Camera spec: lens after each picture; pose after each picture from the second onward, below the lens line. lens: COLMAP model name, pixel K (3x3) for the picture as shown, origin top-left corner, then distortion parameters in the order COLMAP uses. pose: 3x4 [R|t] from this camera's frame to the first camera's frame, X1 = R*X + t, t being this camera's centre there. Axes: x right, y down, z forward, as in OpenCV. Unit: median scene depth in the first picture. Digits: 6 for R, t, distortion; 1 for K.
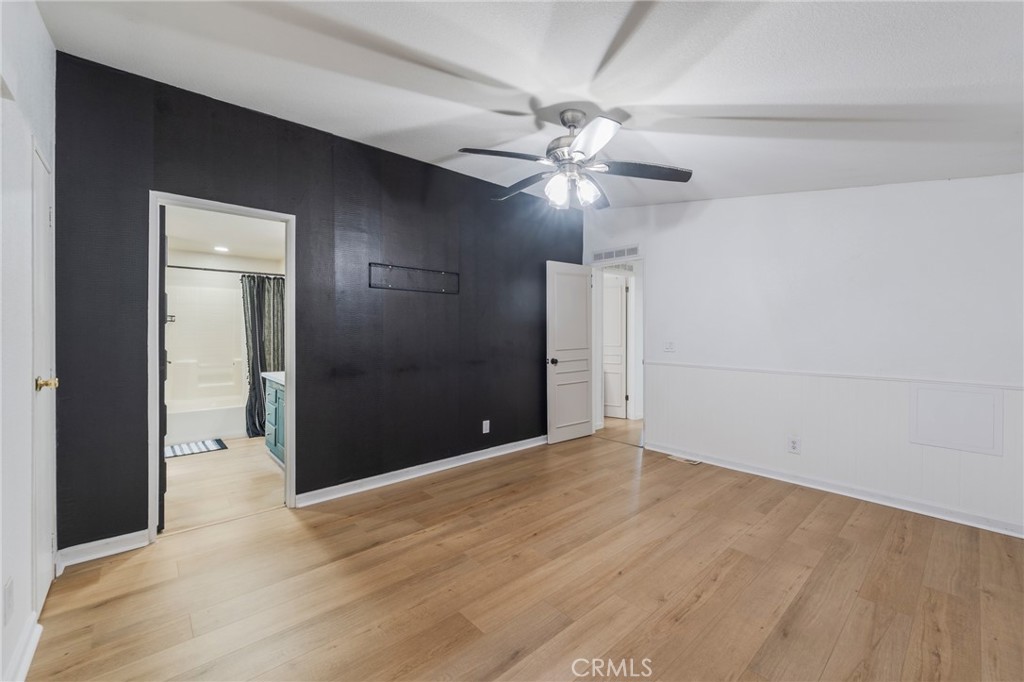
lens RADIAL K [[415.3, 0, 515.0], [0, 415.3, 344.0], [0, 0, 1]] dist [-0.000796, -0.000352]
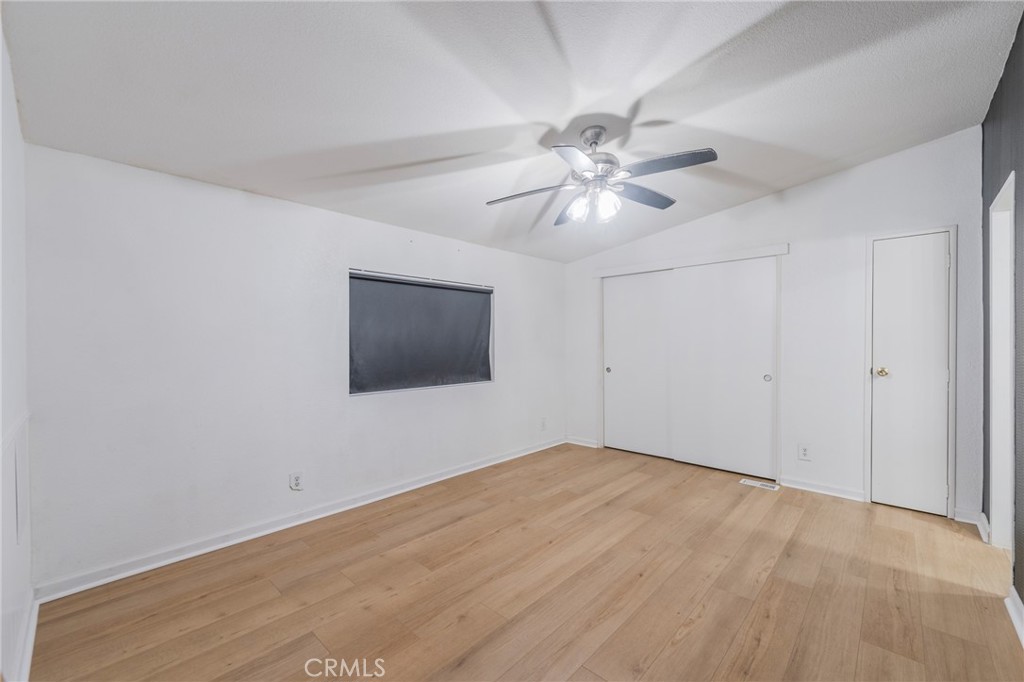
lens RADIAL K [[418.3, 0, 504.9], [0, 418.3, 347.6], [0, 0, 1]] dist [-0.000606, -0.000210]
pose [[-0.997830, 0.003082, -0.065777, 0.372782], [0.000057, 0.998945, 0.045933, -0.058933], [0.065849, 0.045830, -0.996777, 1.752543]]
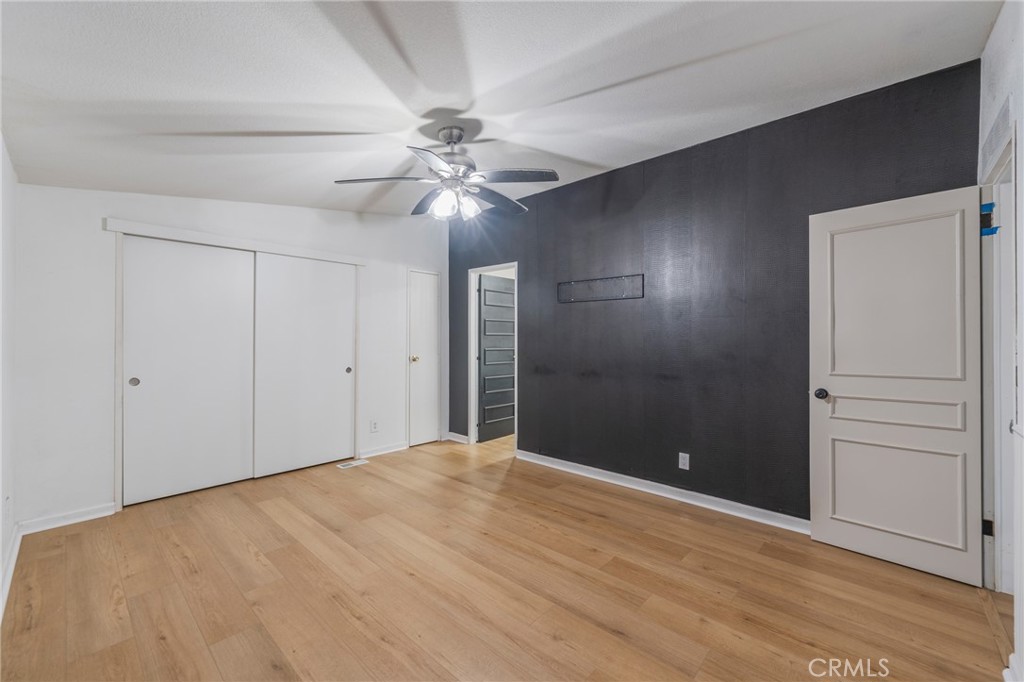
lens RADIAL K [[415.3, 0, 515.0], [0, 415.3, 344.0], [0, 0, 1]] dist [-0.000796, -0.000352]
pose [[0.096529, 0.011549, -0.995263, 1.038308], [-0.032462, 0.999437, 0.008449, -0.028447], [0.994801, 0.031493, 0.096849, 0.911794]]
